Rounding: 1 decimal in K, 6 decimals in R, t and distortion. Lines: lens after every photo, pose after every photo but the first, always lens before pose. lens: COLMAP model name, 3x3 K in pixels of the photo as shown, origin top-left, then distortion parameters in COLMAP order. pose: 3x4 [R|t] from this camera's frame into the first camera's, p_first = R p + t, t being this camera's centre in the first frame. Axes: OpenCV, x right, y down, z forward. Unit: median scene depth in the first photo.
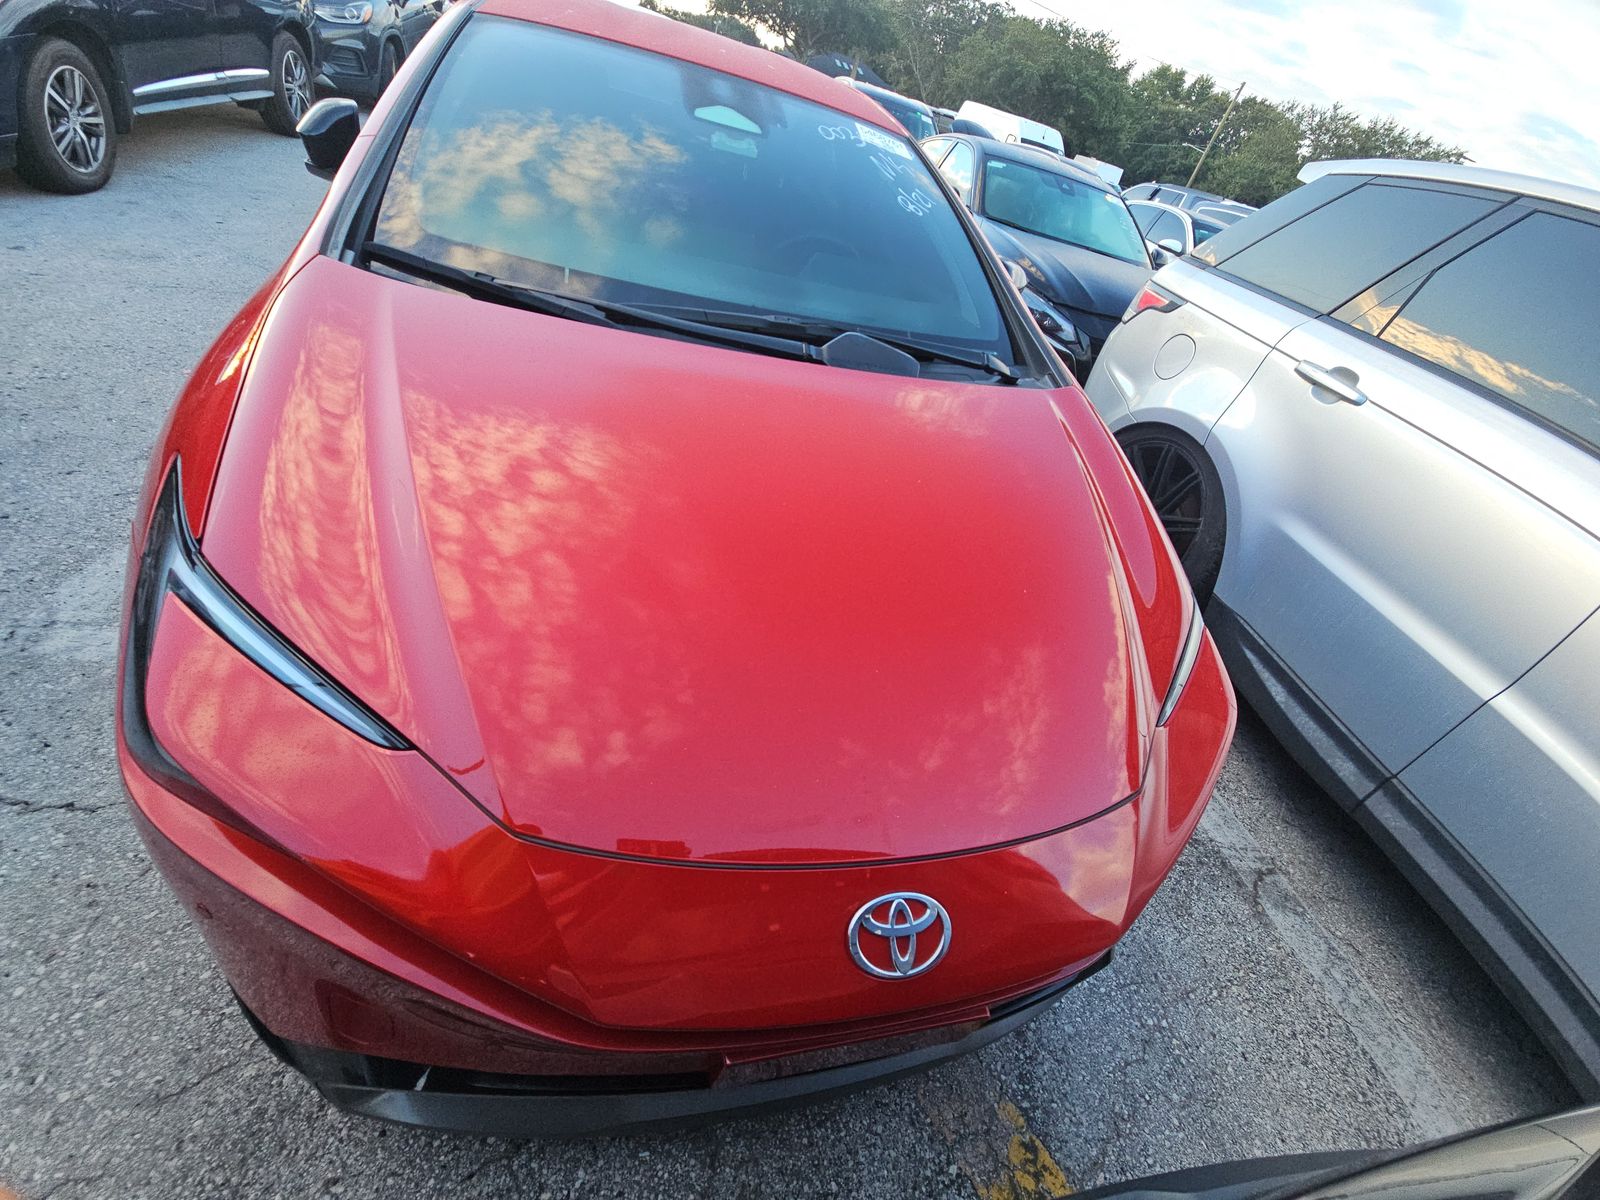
lens RADIAL K [[637.9, 0, 800.2], [0, 637.9, 625.3], [0, 0, 1]] dist [0.030385, -0.019502]
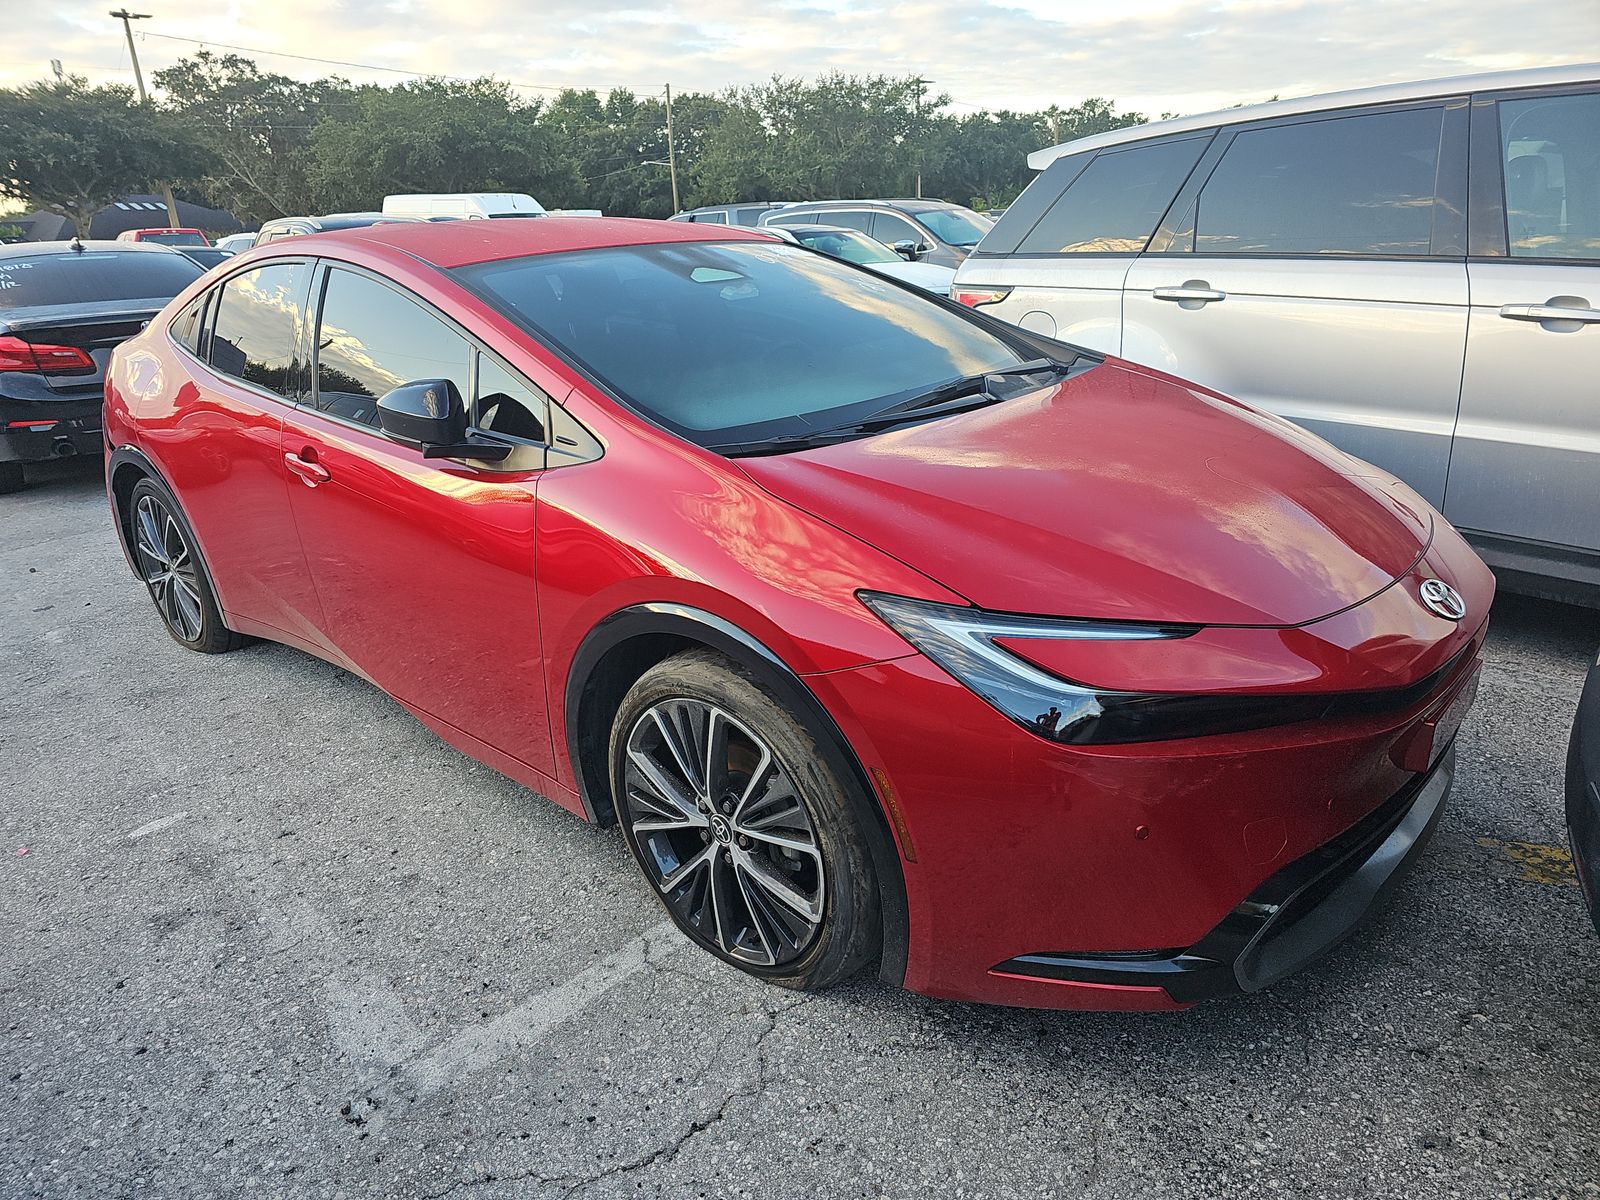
lens RADIAL K [[1067.7, 0, 797.6], [0, 1067.7, 630.4], [0, 0, 1]] dist [0.047945, -0.032775]
pose [[0.781099, -0.453735, 0.428963, -0.808047], [0.551529, 0.823437, -0.133291, 0.001580], [-0.292745, 0.340699, 0.893434, -0.326519]]
